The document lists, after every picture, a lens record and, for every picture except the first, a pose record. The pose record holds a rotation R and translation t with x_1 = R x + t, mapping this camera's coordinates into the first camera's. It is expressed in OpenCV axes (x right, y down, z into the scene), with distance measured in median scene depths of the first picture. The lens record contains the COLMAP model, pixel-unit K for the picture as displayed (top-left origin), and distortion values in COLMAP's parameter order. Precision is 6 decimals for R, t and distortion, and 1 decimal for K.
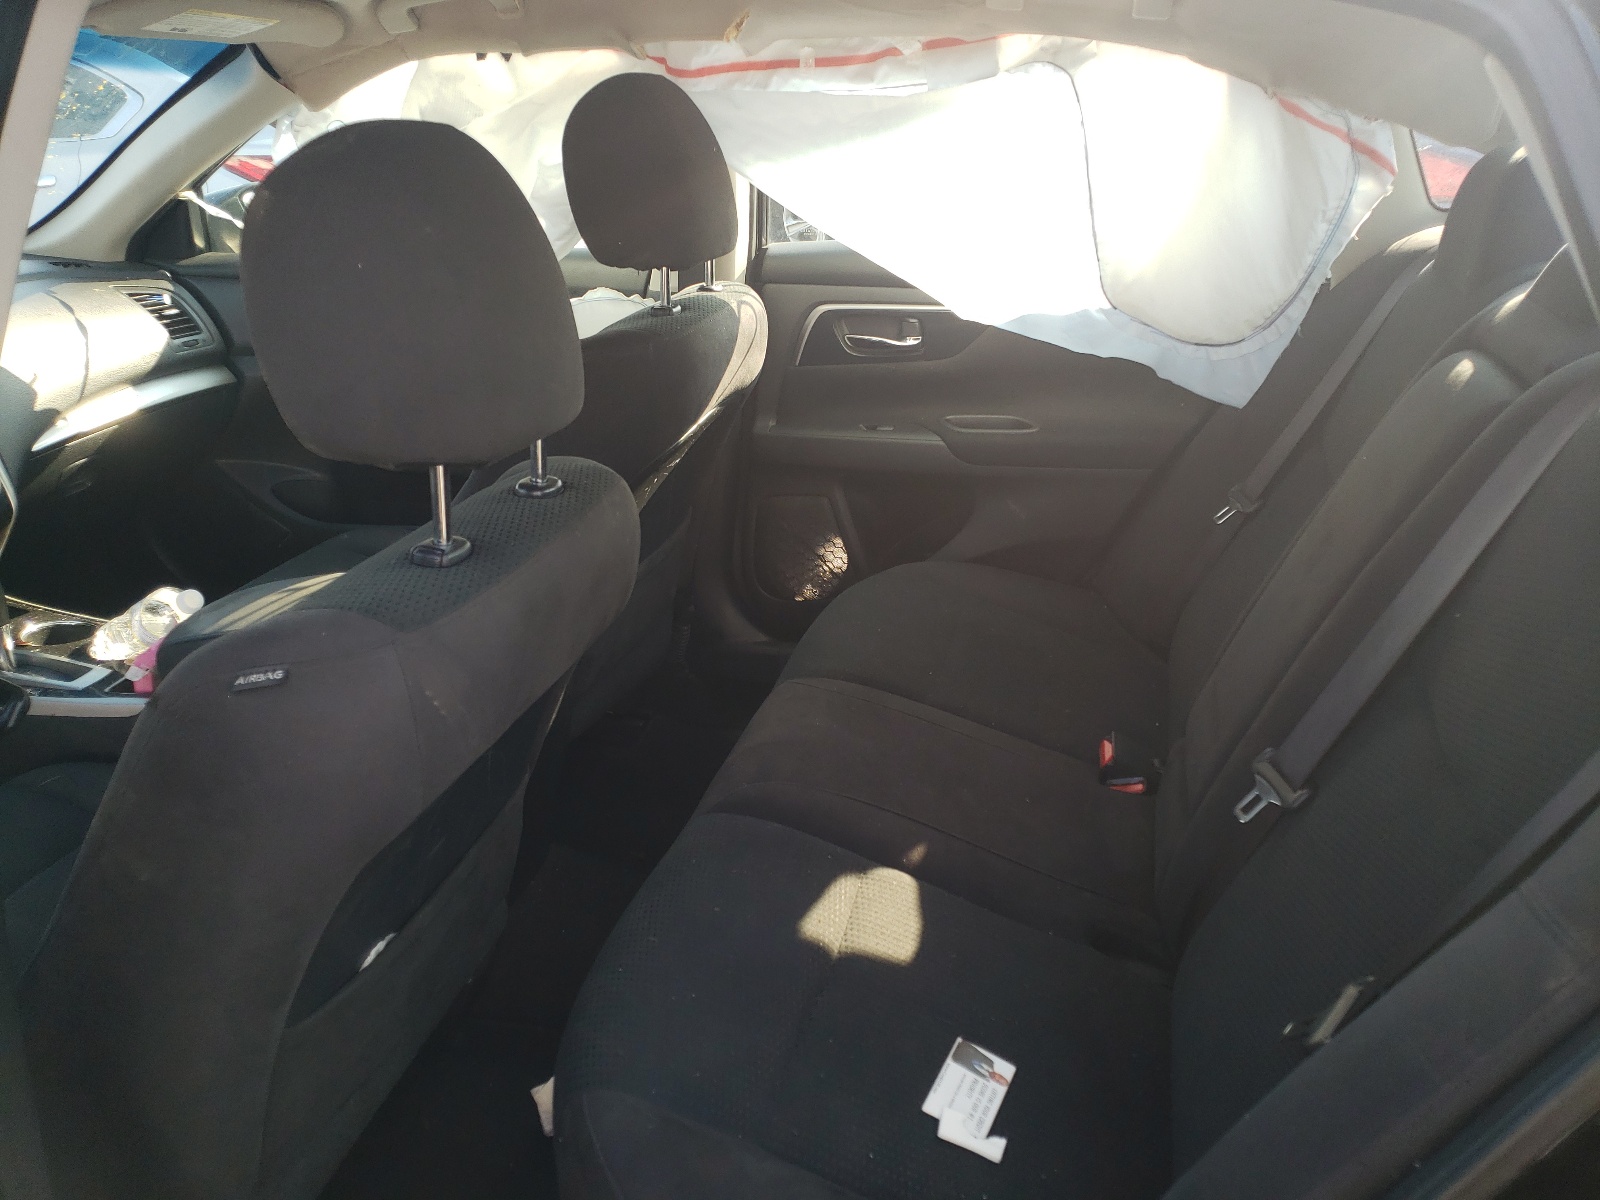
lens RADIAL K [[1215.4, 0, 800.0], [0, 1215.4, 600.0], [0, 0, 1]] dist [0.006855, -0.002531]
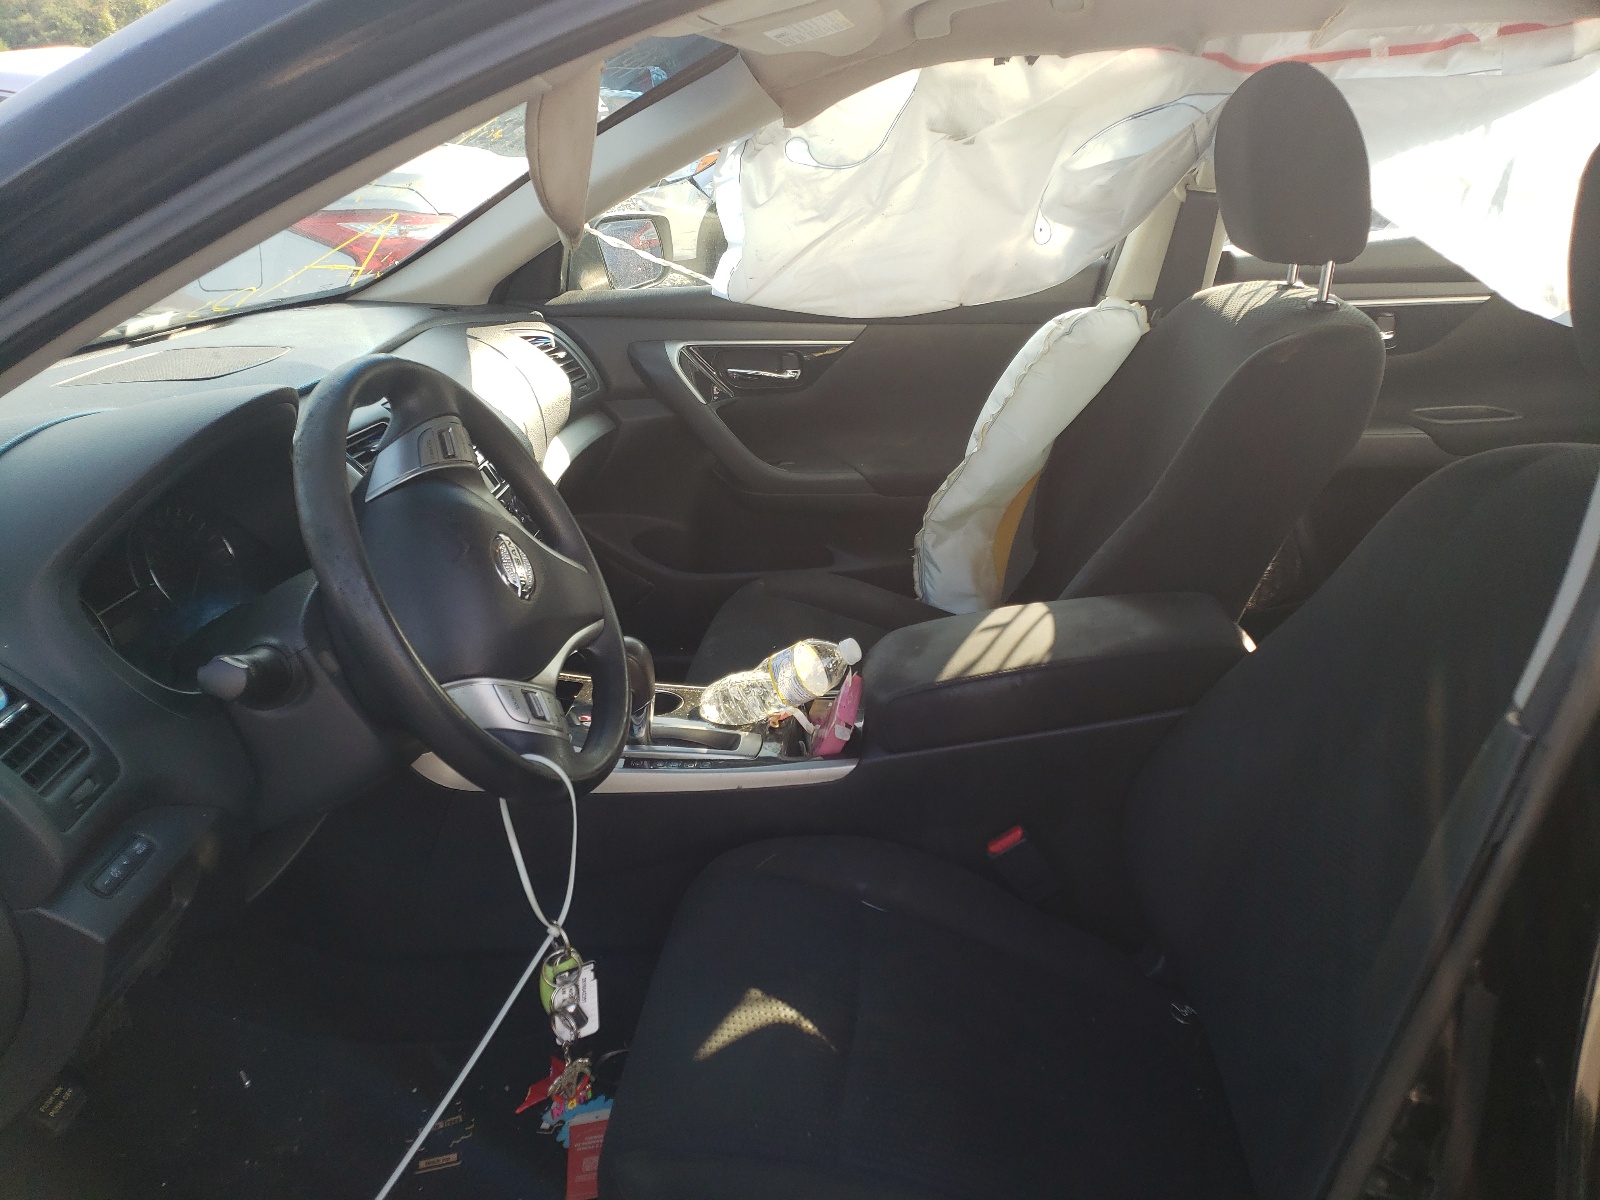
lens RADIAL K [[1193.7, 0, 800.0], [0, 1193.7, 600.0], [0, 0, 1]] dist [0.003502, -0.018003]
pose [[0.993056, -0.076102, 0.089707, -0.528143], [0.078331, 0.996694, -0.021591, -0.016947], [-0.087767, 0.028468, 0.995734, 0.092212]]
